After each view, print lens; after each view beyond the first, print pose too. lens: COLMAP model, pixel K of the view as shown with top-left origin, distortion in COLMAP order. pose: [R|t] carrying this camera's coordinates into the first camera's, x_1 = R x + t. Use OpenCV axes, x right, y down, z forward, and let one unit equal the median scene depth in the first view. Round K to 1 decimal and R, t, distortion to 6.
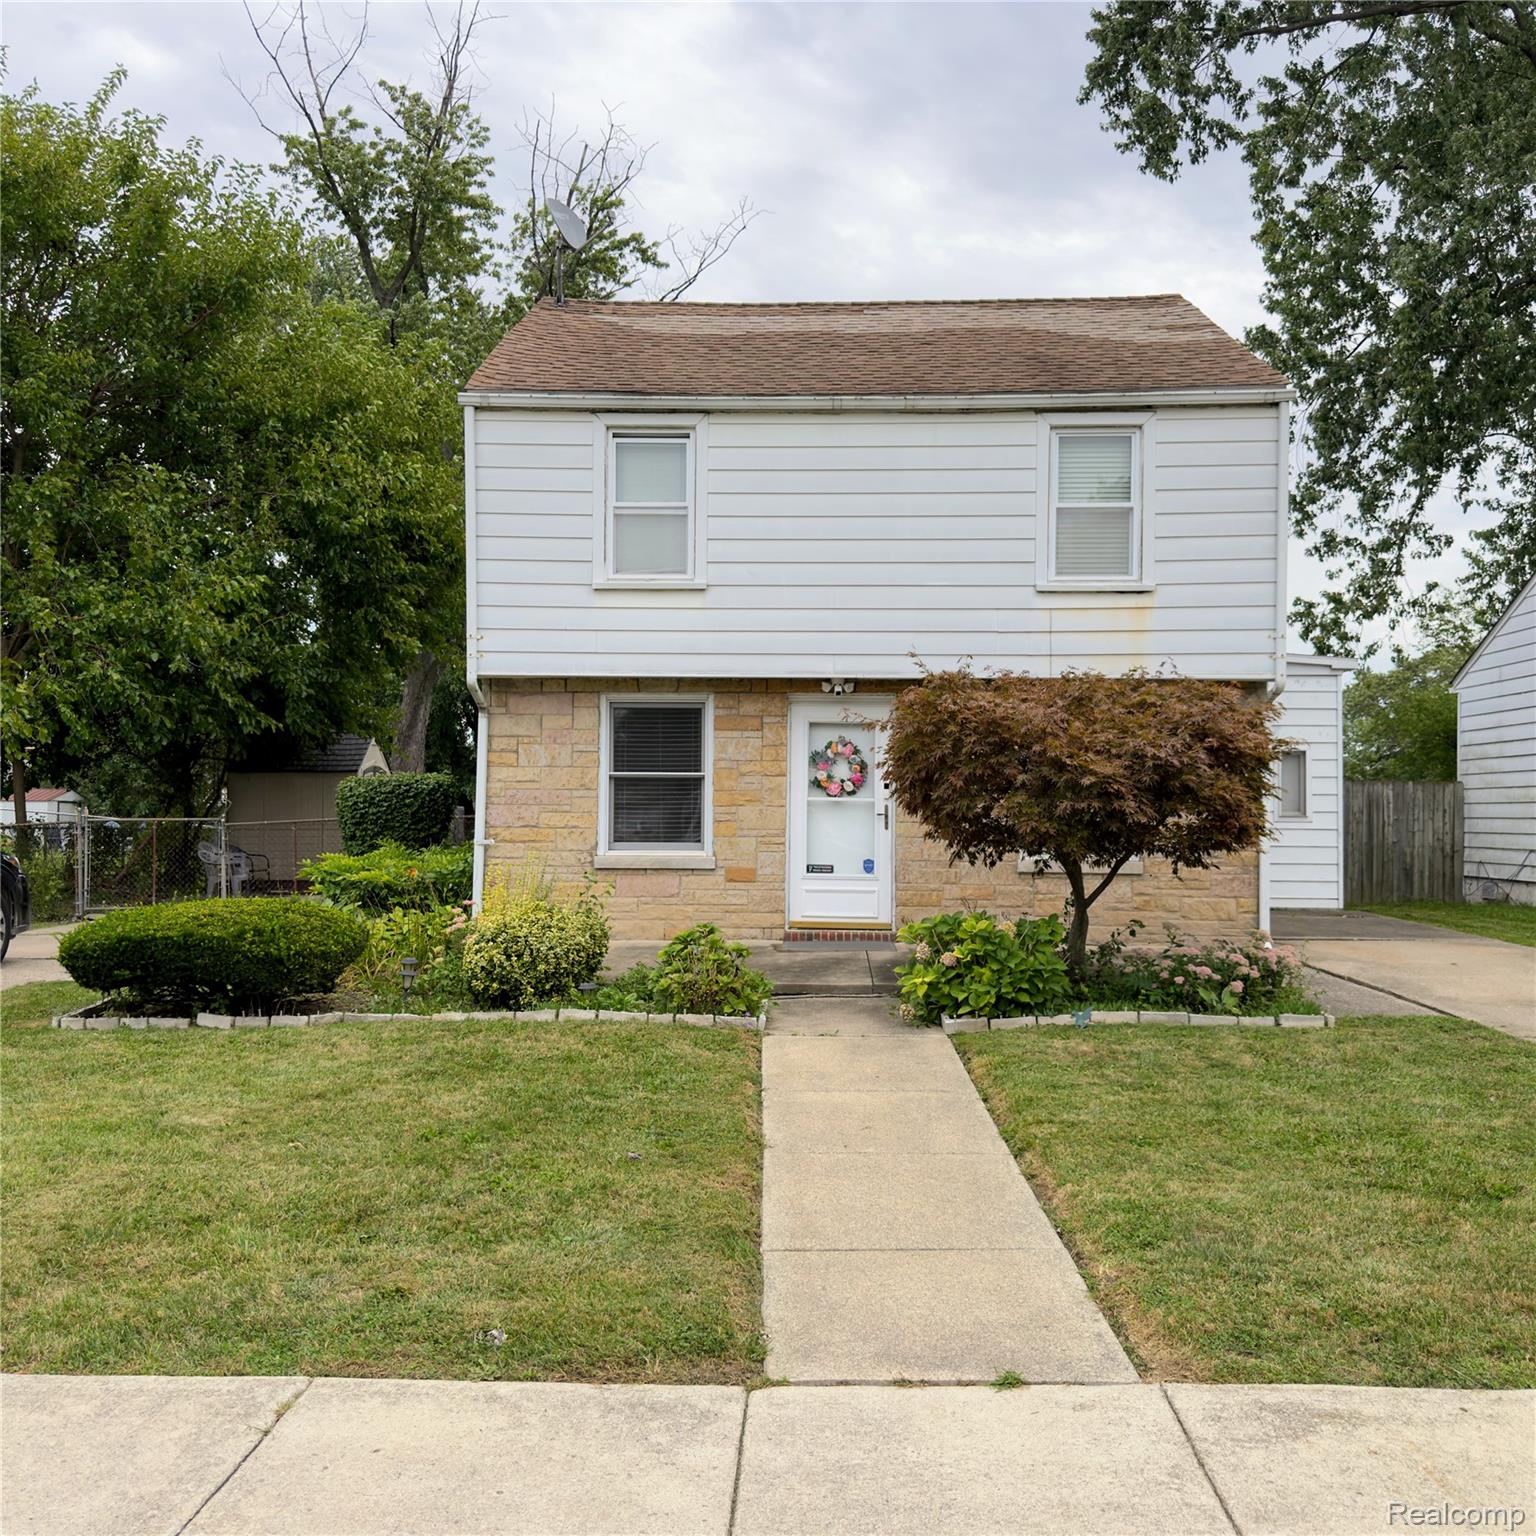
lens RADIAL K [[1281.7, 0, 766.6], [0, 1281.7, 690.3], [0, 0, 1]] dist [0.177535, -0.322496]
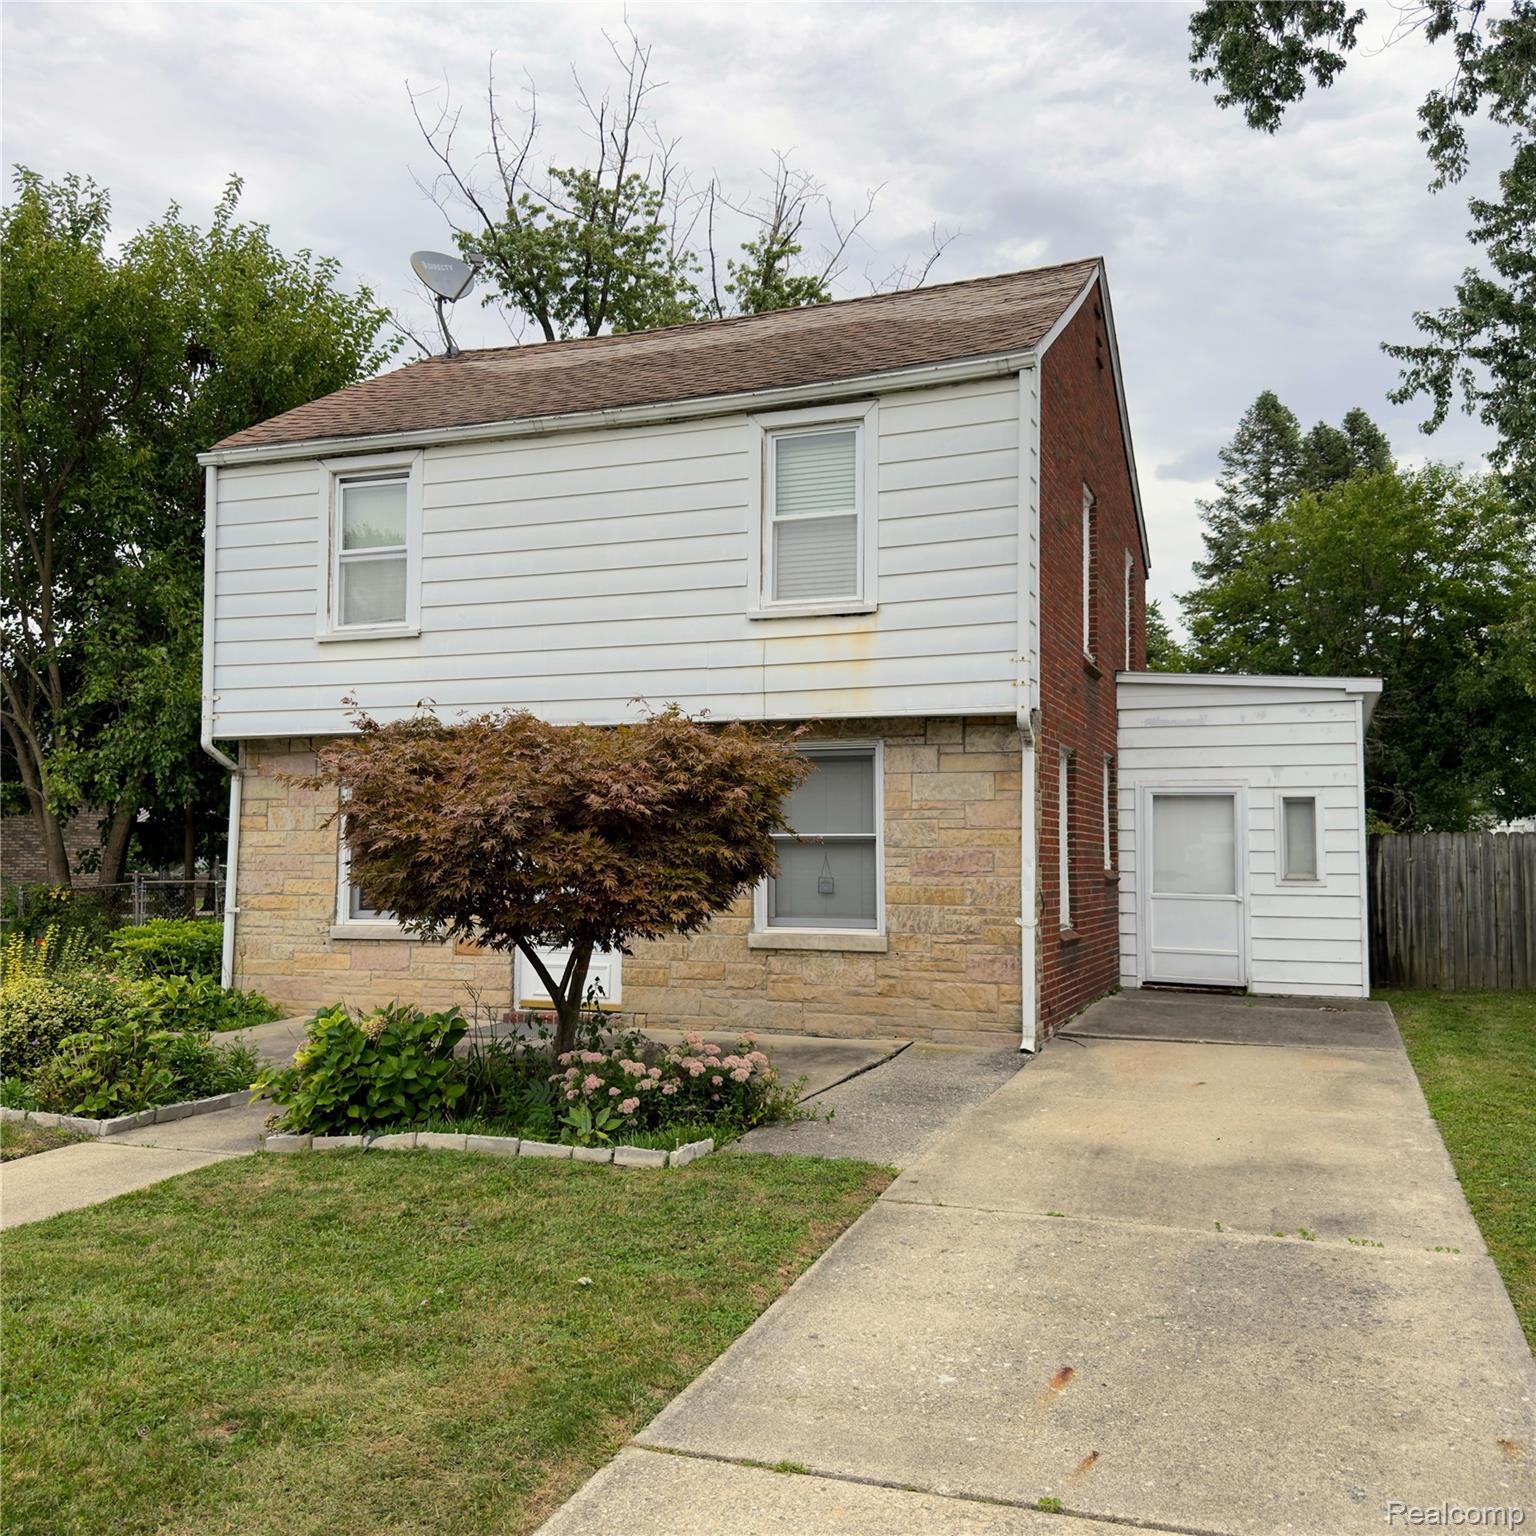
lens RADIAL K [[1281.7, 0, 766.6], [0, 1281.7, 690.3], [0, 0, 1]] dist [0.177535, -0.322496]
pose [[0.950771, -0.041608, -0.307089, 0.474097], [0.030282, 0.998677, -0.041557, 0.006357], [0.308412, 0.030212, 0.950773, 0.188201]]
